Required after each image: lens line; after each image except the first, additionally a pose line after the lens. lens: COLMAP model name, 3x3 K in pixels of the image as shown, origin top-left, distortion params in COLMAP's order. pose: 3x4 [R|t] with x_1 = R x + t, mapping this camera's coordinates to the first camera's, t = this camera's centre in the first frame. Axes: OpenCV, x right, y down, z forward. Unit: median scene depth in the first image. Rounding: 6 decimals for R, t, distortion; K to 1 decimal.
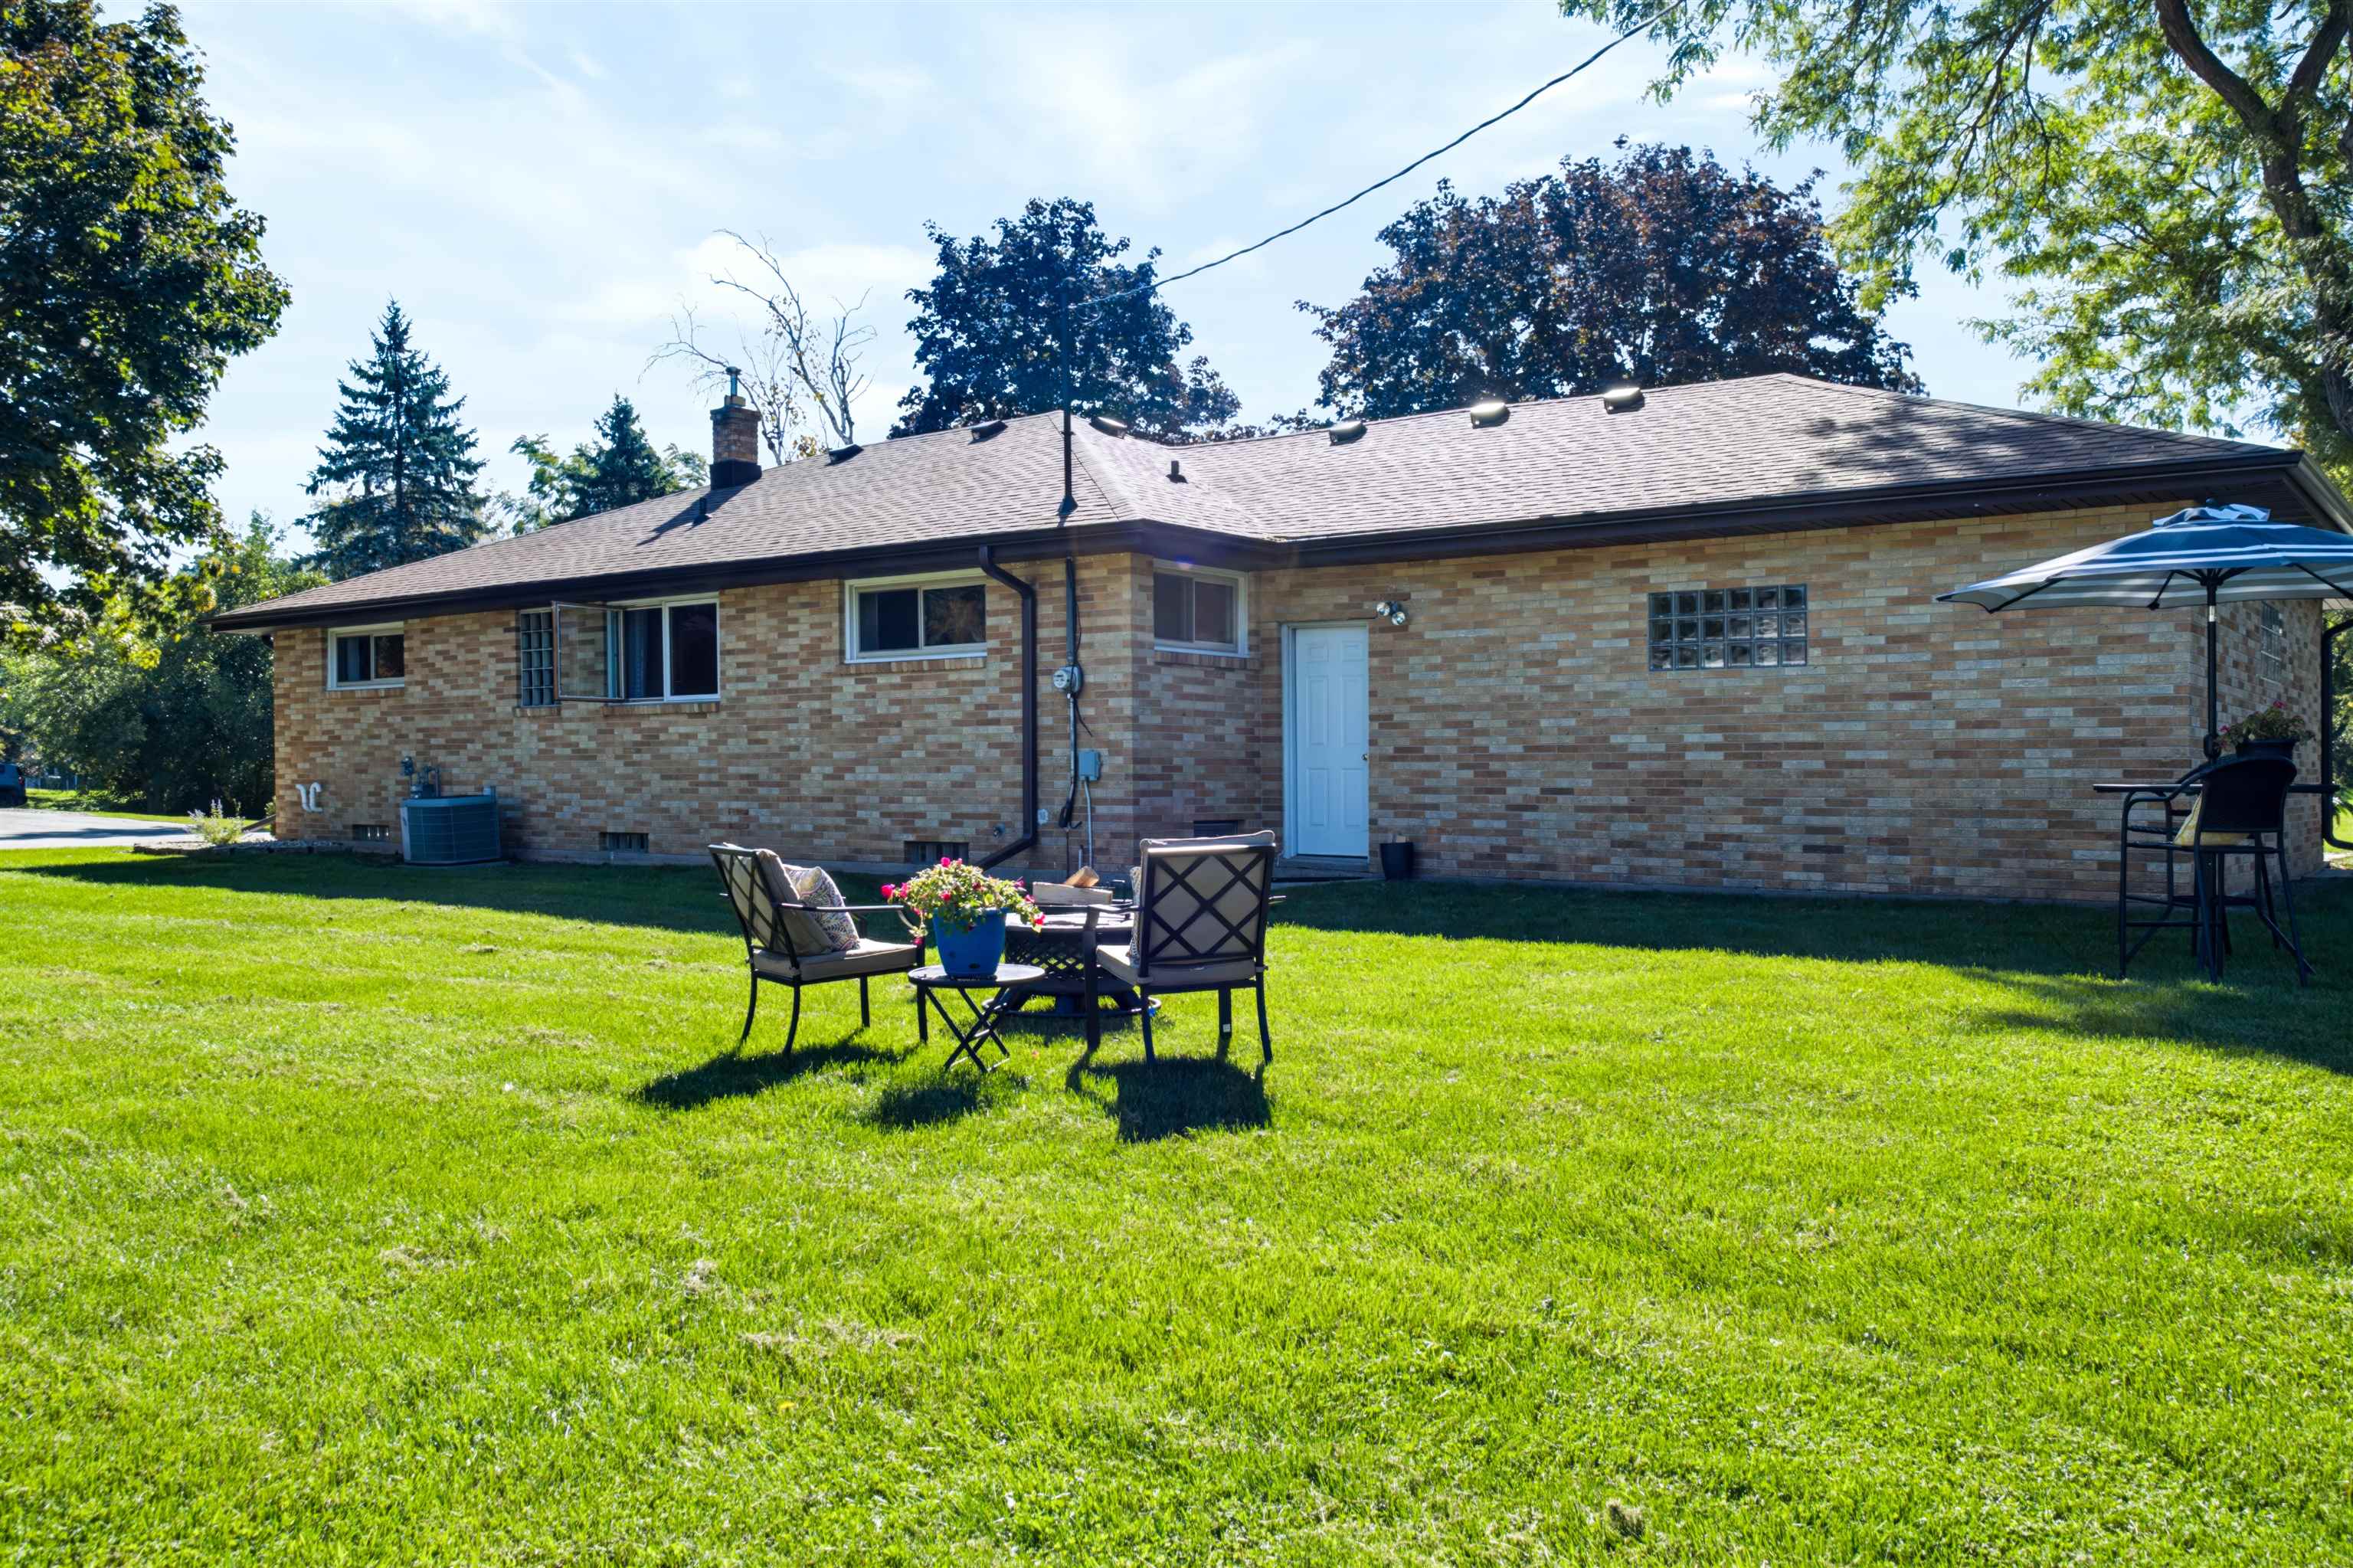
lens RADIAL K [[1845.8, 0, 1175.6], [0, 1845.8, 799.5], [0, 0, 1]] dist [0.007161, -0.004860]
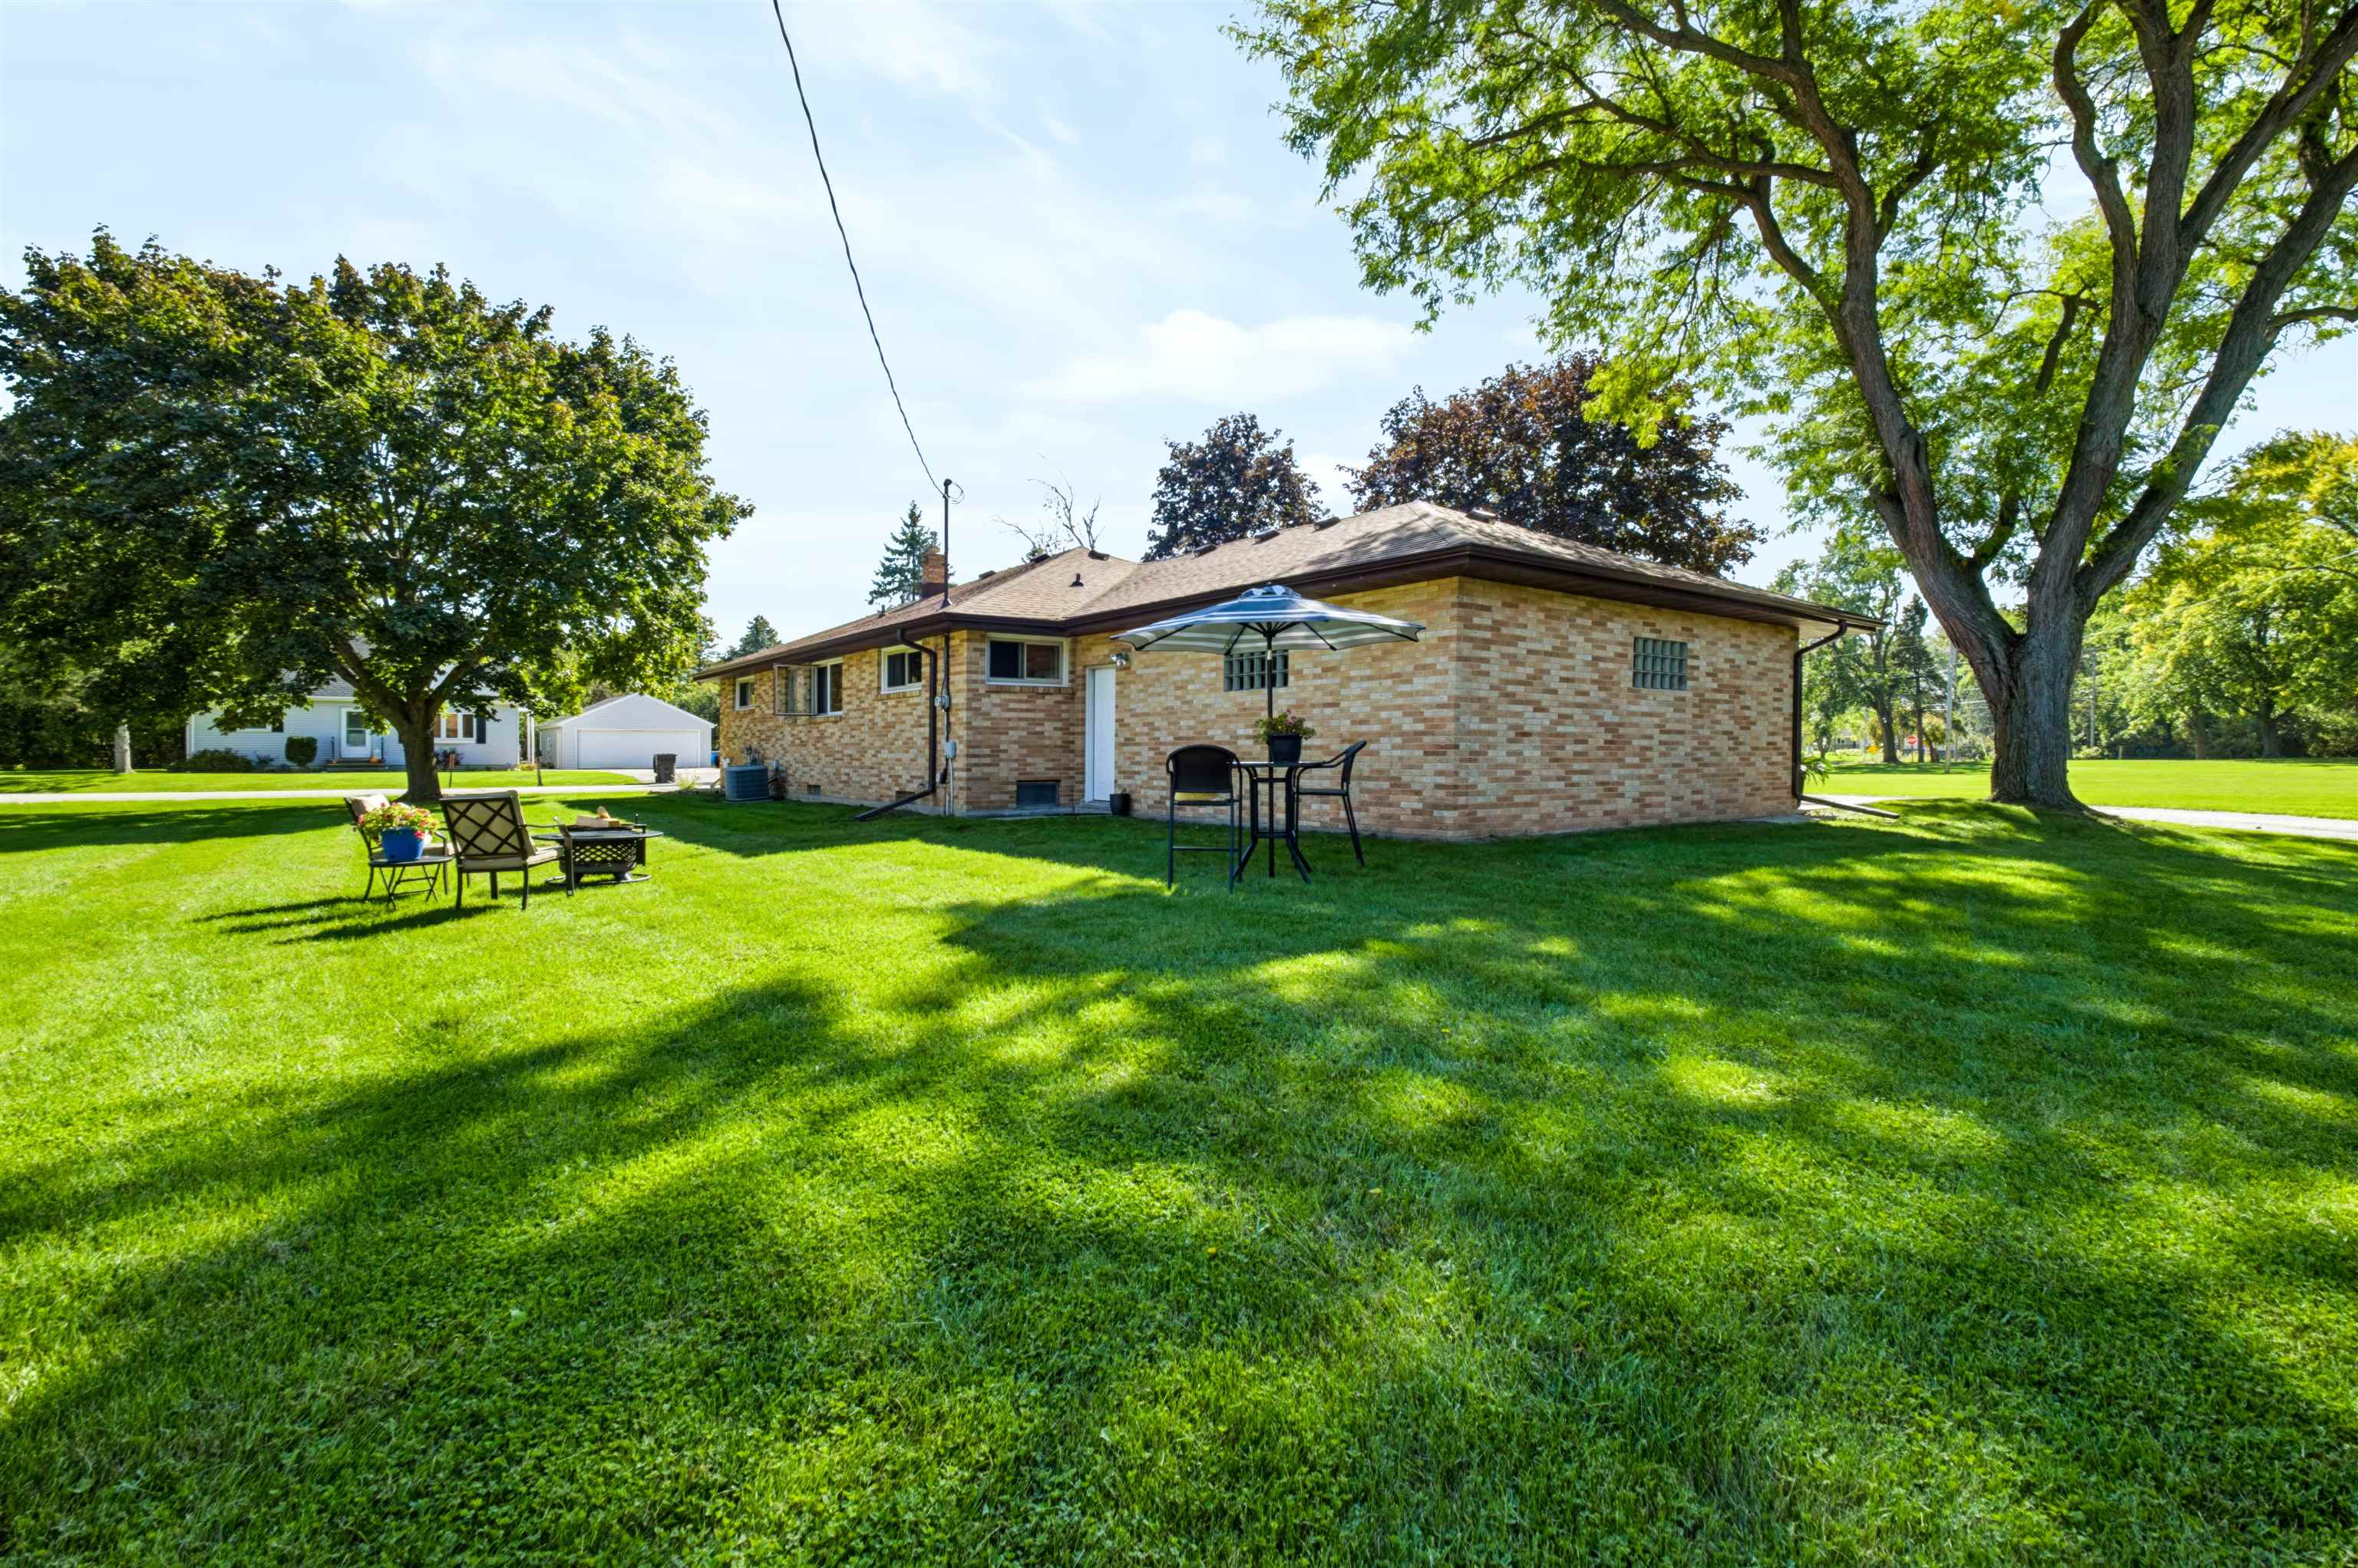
lens RADIAL K [[1087.9, 0, 1176.4], [0, 1087.9, 760.0], [0, 0, 1]] dist [0.003376, 0.000218]
pose [[0.960798, -0.002135, -0.277240, 0.418739], [0.001093, 0.999992, -0.003914, -0.003607], [0.277246, 0.003457, 0.960793, 0.041166]]
